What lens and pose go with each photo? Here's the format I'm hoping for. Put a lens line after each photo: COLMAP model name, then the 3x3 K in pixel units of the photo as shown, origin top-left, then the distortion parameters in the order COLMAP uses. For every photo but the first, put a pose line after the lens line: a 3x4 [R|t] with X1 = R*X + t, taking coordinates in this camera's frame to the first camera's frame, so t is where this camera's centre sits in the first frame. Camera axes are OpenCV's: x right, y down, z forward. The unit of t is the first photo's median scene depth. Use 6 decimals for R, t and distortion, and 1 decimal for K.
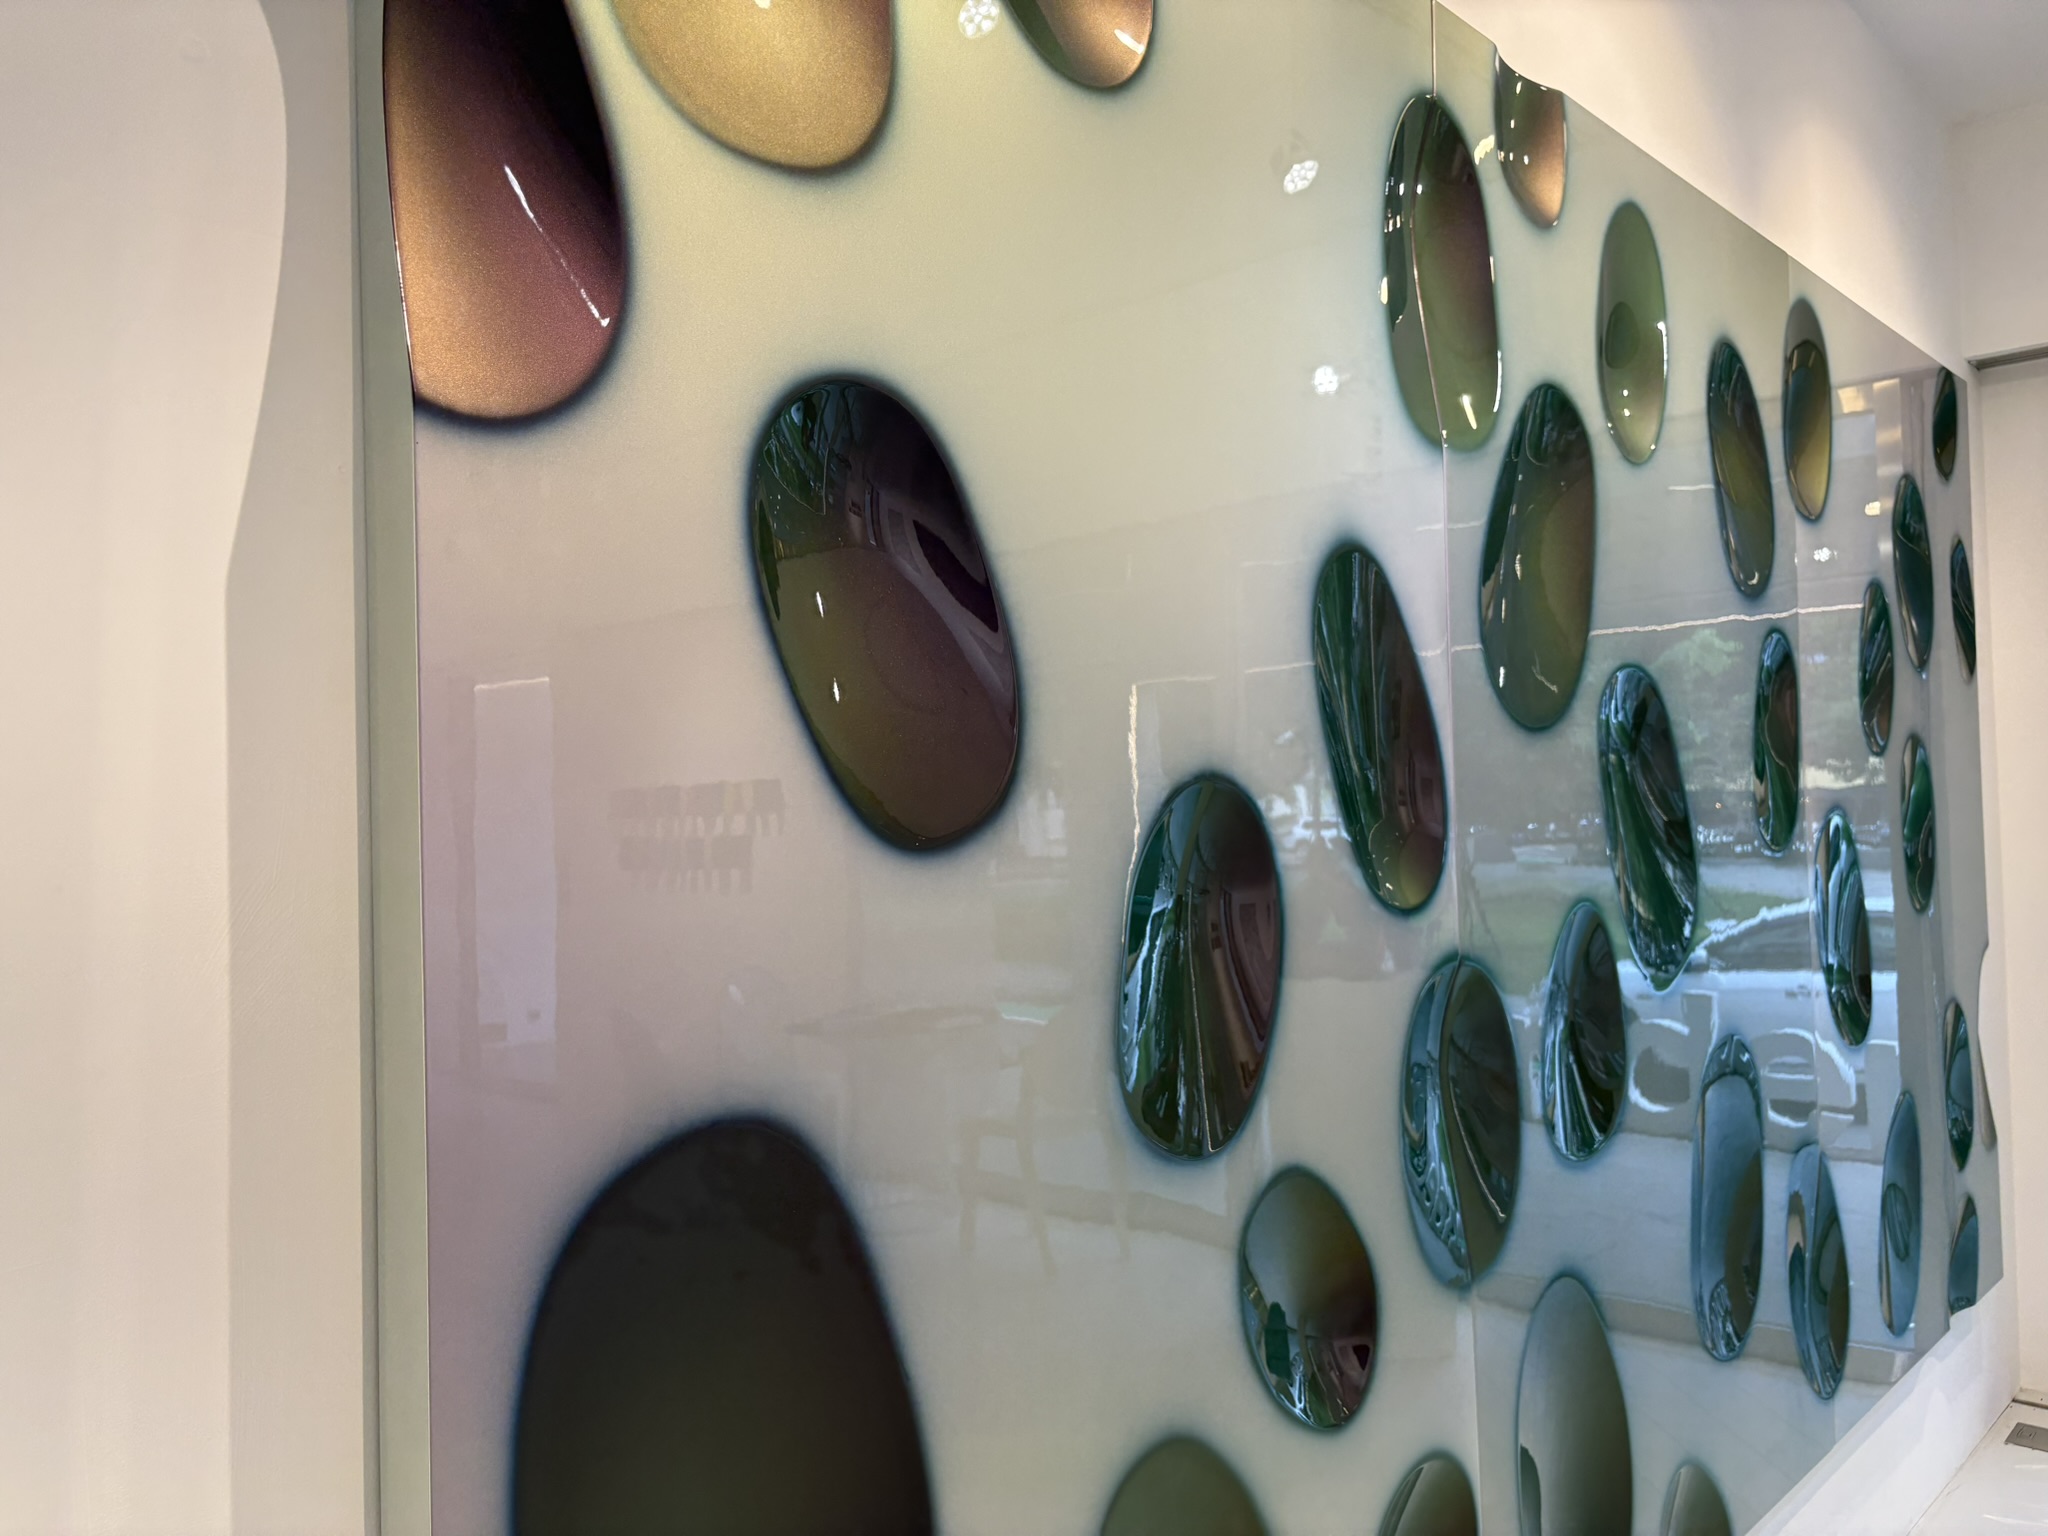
lens RADIAL K [[1520.4, 0, 1024.0], [0, 1520.4, 768.0], [0, 0, 1]] dist [-0.000329, 0.000165]
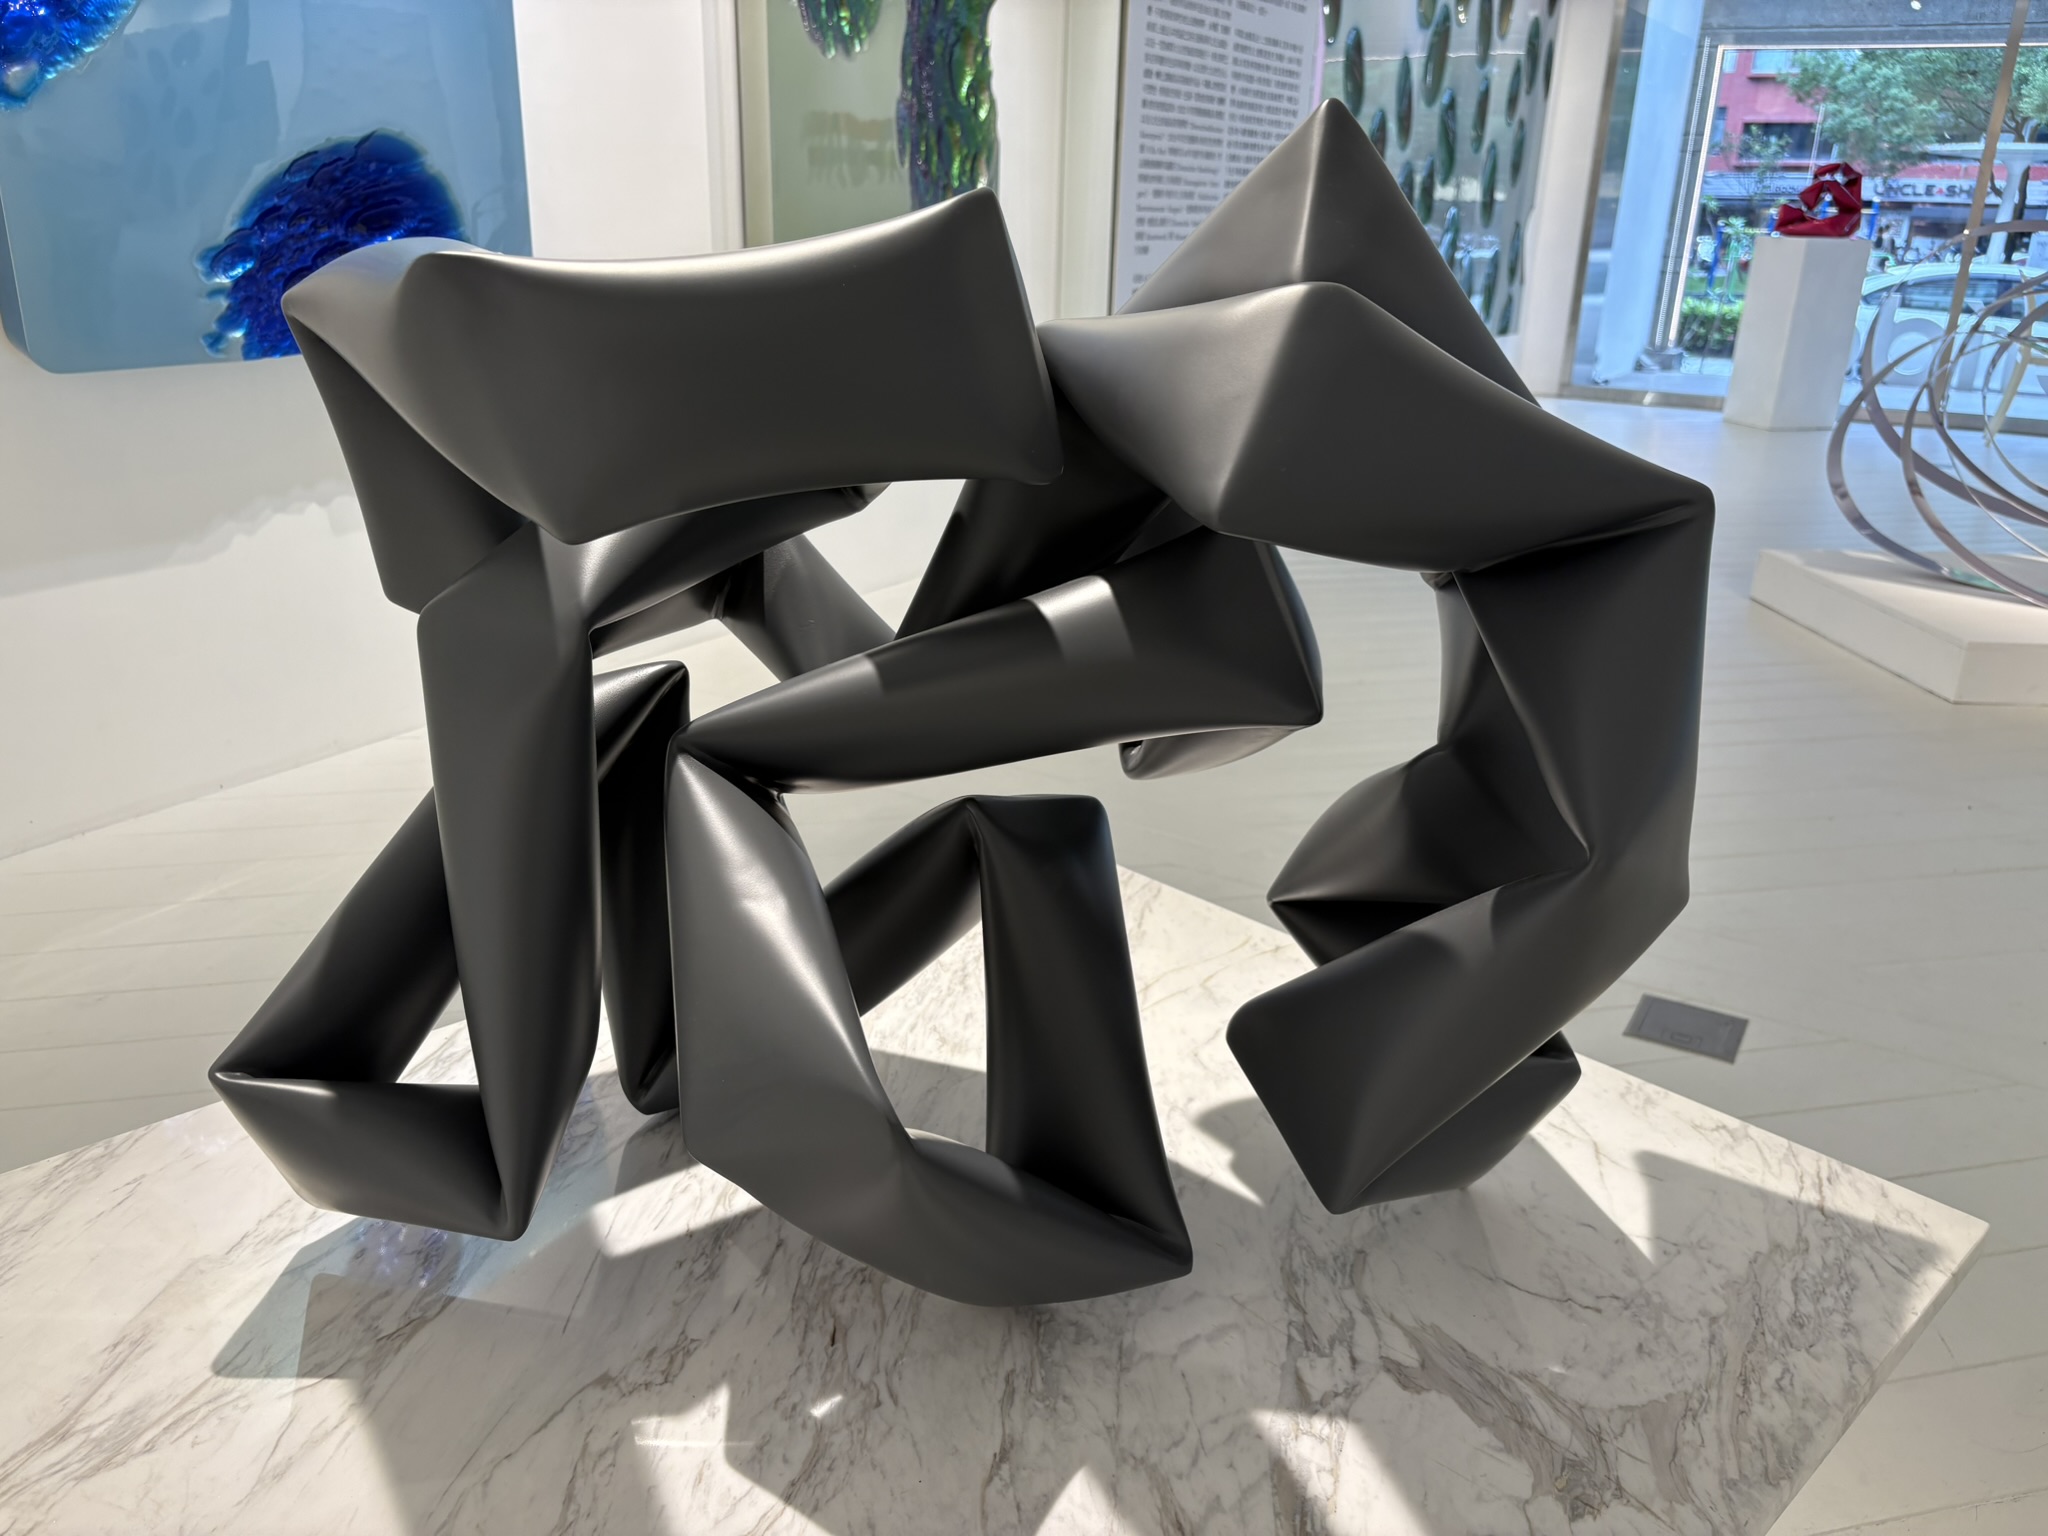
lens RADIAL K [[1520.4, 0, 1024.0], [0, 1520.4, 768.0], [0, 0, 1]] dist [-0.000329, 0.000165]
pose [[0.973843, -0.028987, 0.225364, -1.106192], [-0.055667, 0.931167, 0.360318, 0.146858], [-0.220296, -0.363438, 0.905197, -2.005989]]
